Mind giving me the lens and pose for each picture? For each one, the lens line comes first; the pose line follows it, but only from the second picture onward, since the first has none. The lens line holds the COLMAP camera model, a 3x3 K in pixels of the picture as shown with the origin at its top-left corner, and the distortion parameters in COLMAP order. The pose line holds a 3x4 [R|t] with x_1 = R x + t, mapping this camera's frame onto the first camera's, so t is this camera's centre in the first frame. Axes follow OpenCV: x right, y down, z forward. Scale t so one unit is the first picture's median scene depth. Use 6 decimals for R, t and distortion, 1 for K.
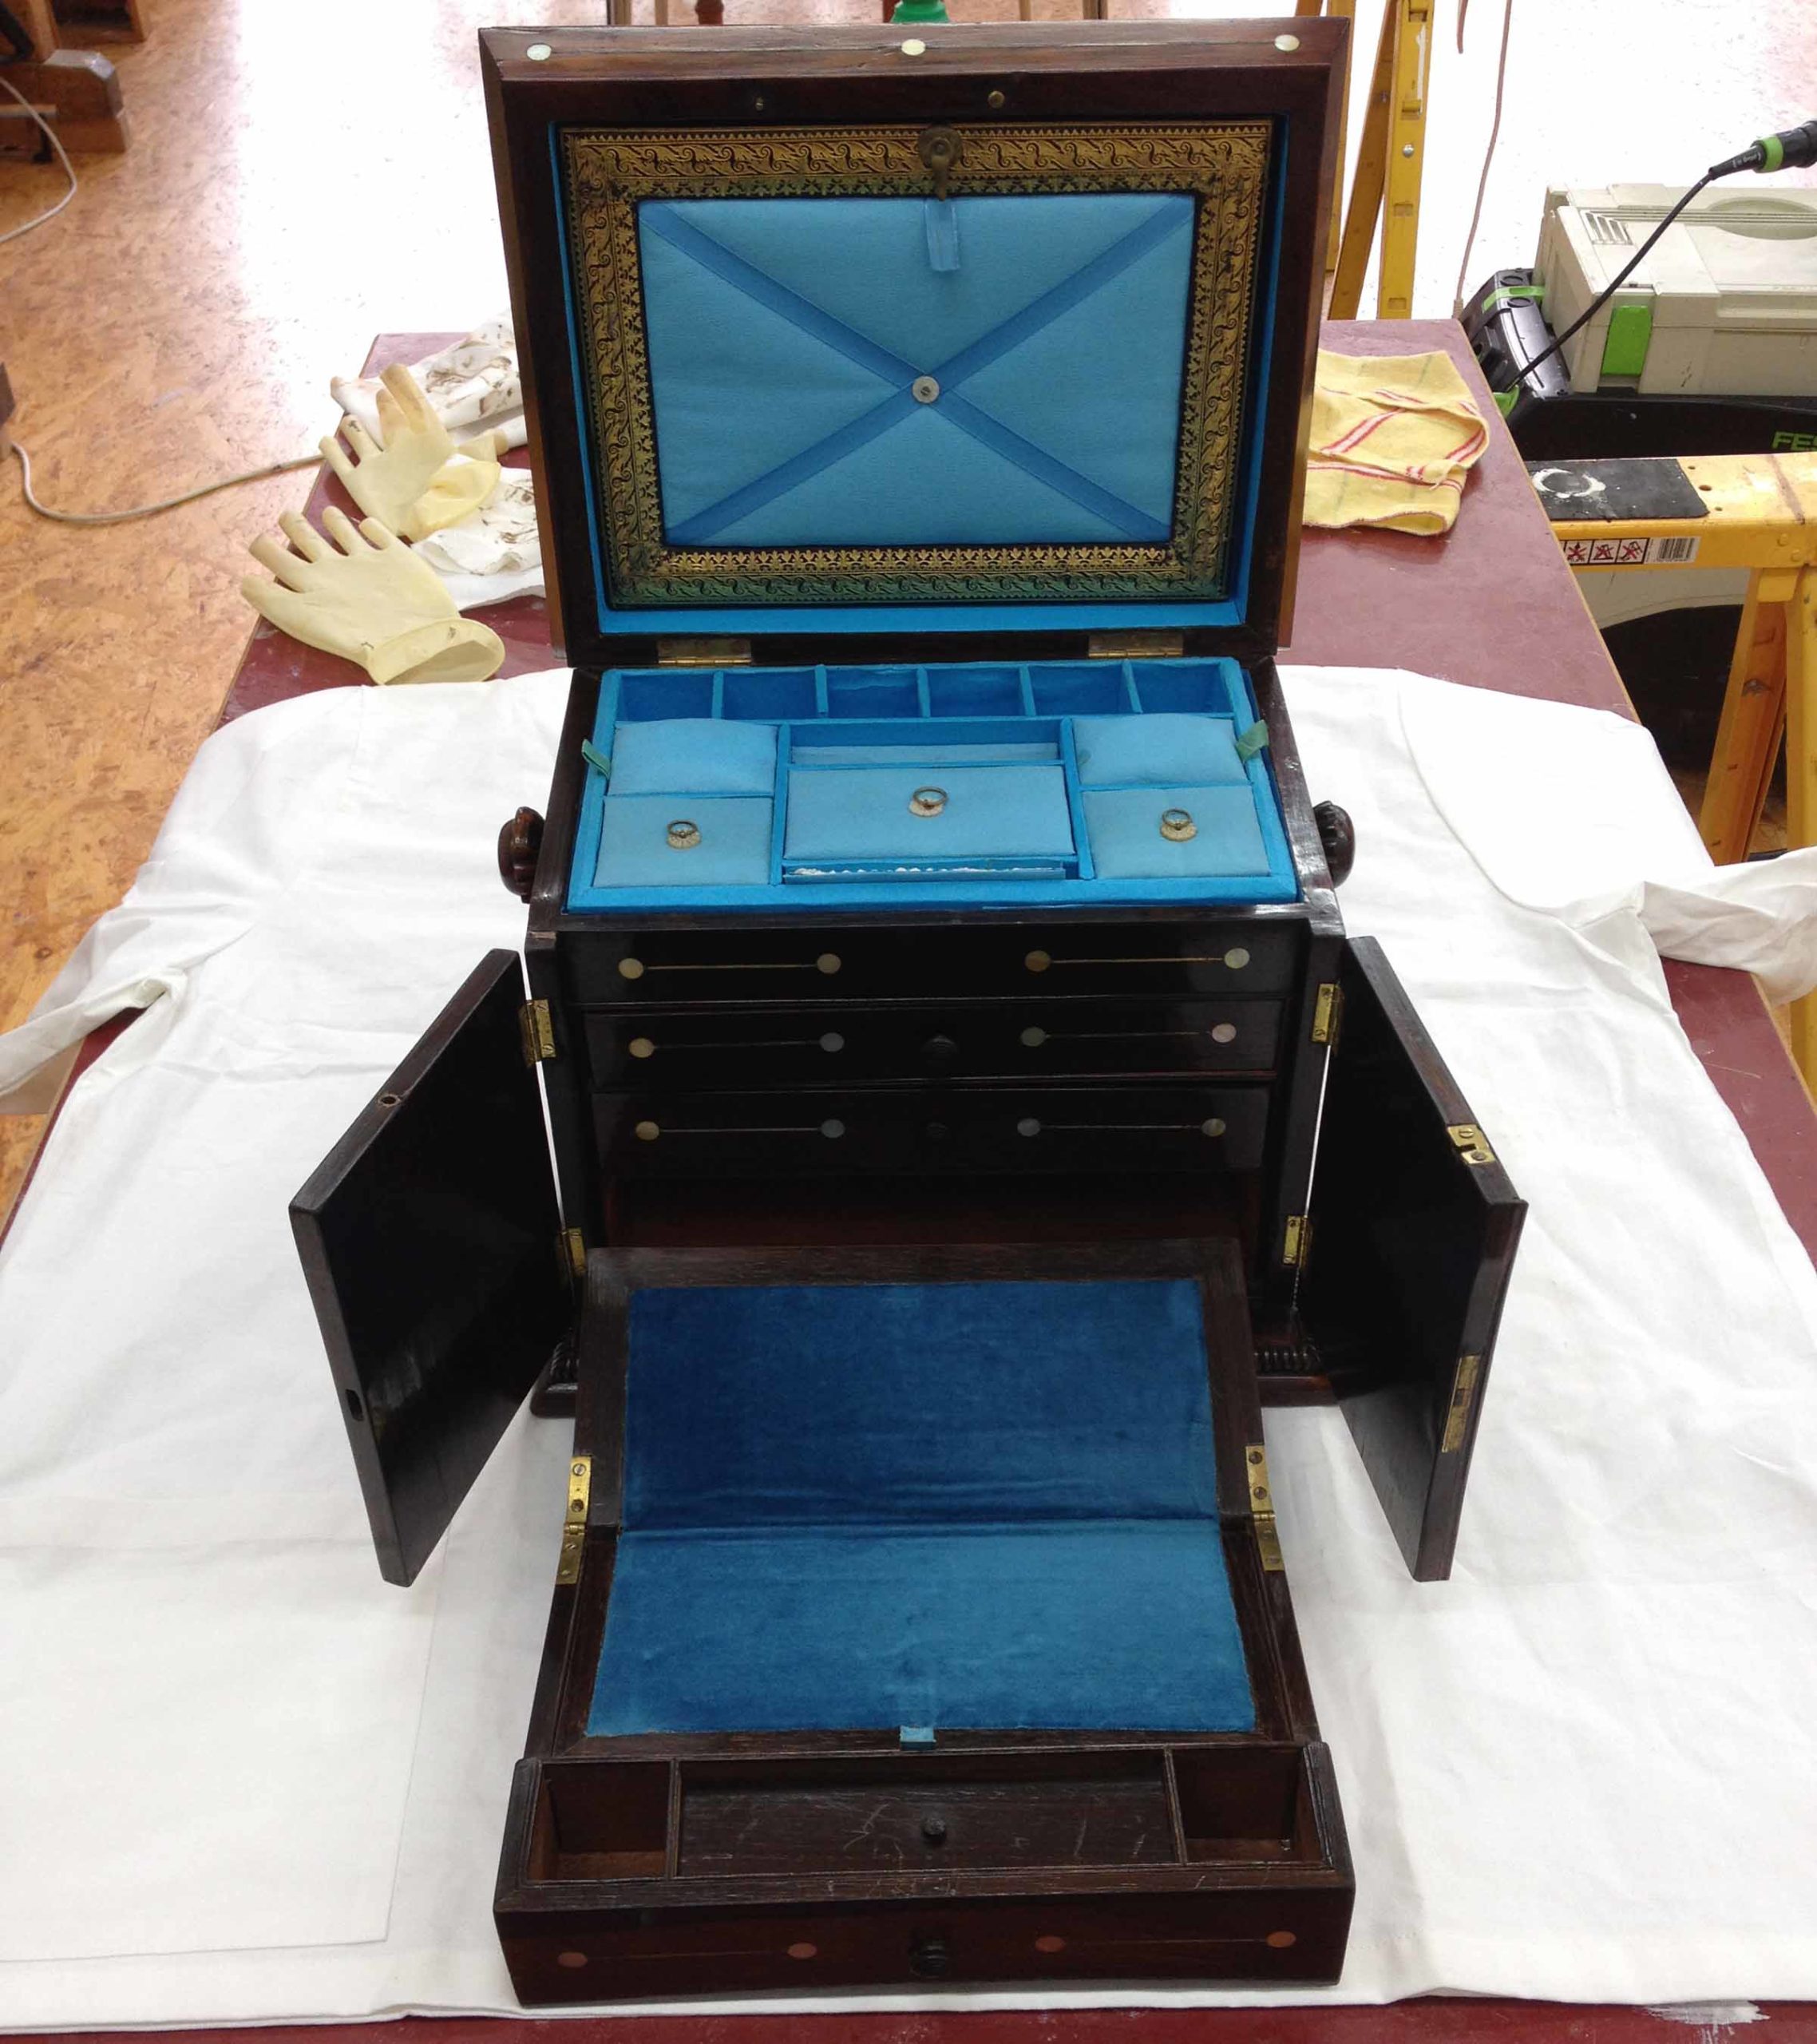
lens RADIAL K [[2228.3, 0, 853.3], [0, 2228.3, 1137.0], [0, 0, 1]] dist [0.050787, 0.000000]
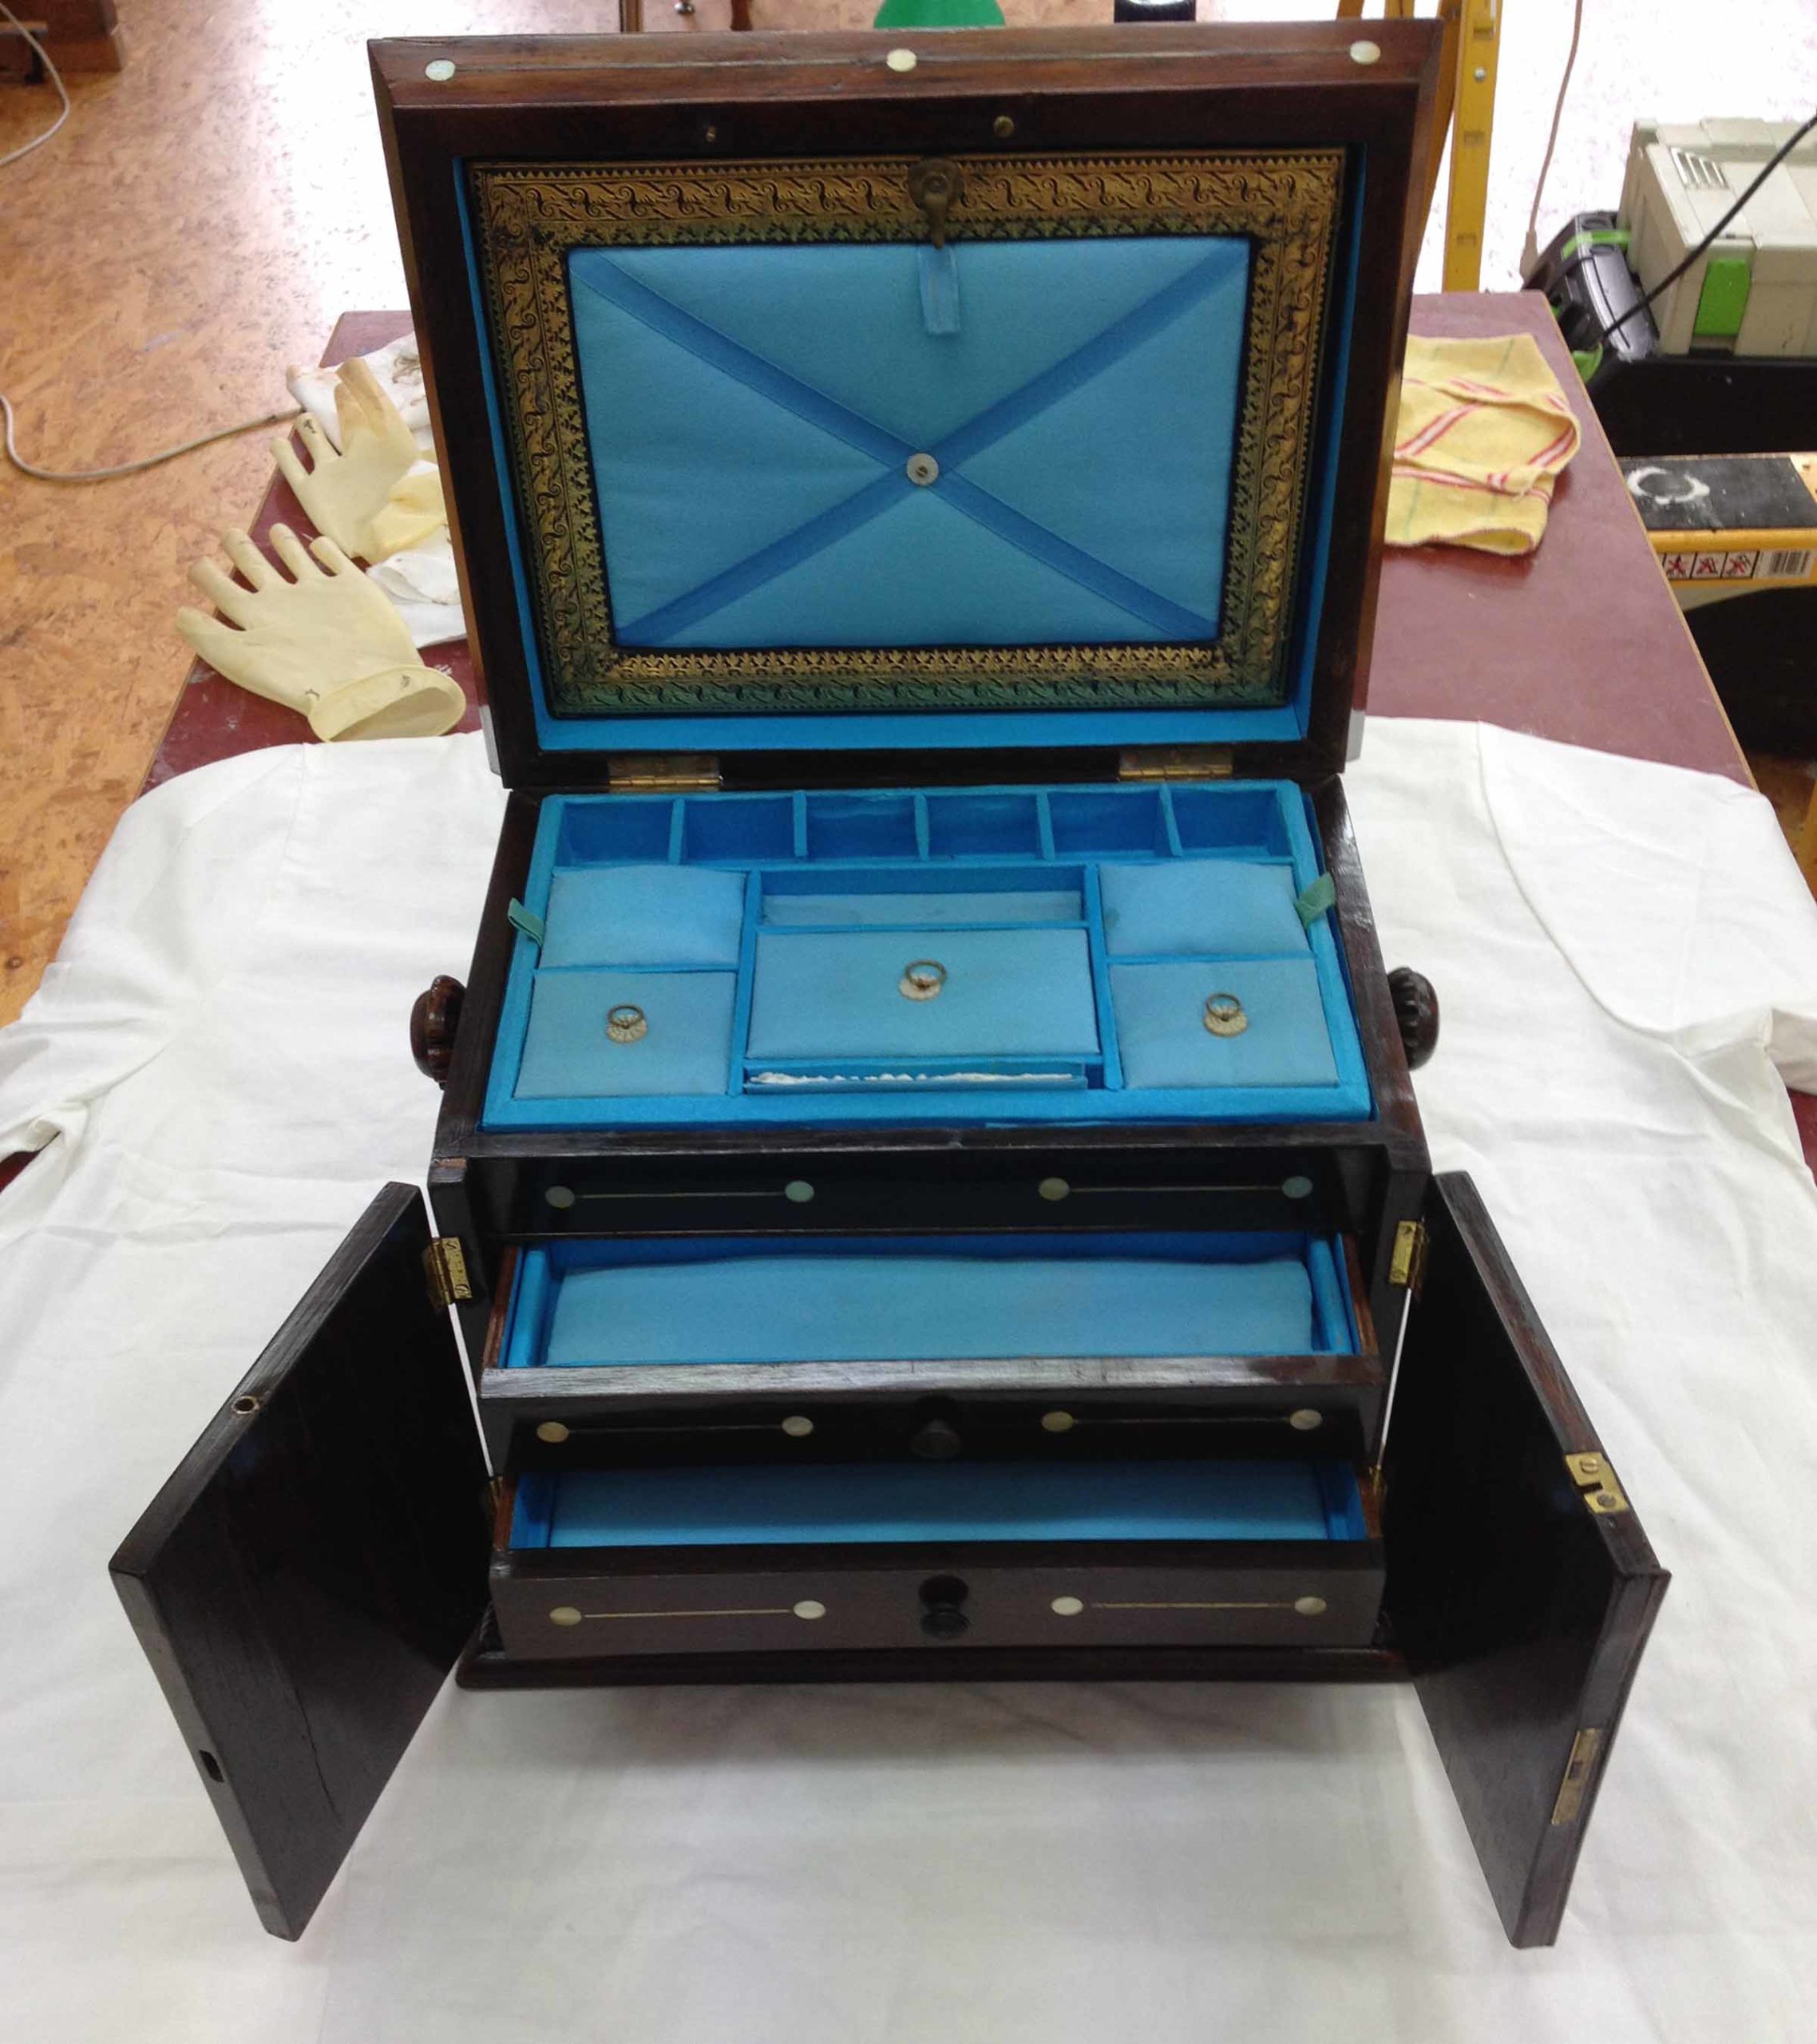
lens RADIAL K [[2228.3, 0, 863.4], [0, 2228.3, 1129.6], [0, 0, 1]] dist [0.050787, 0.000000]
pose [[0.999880, -0.001309, -0.015418, 0.022198], [0.001894, 0.999277, 0.037974, -0.116736], [0.015357, -0.037998, 0.999160, 0.158483]]
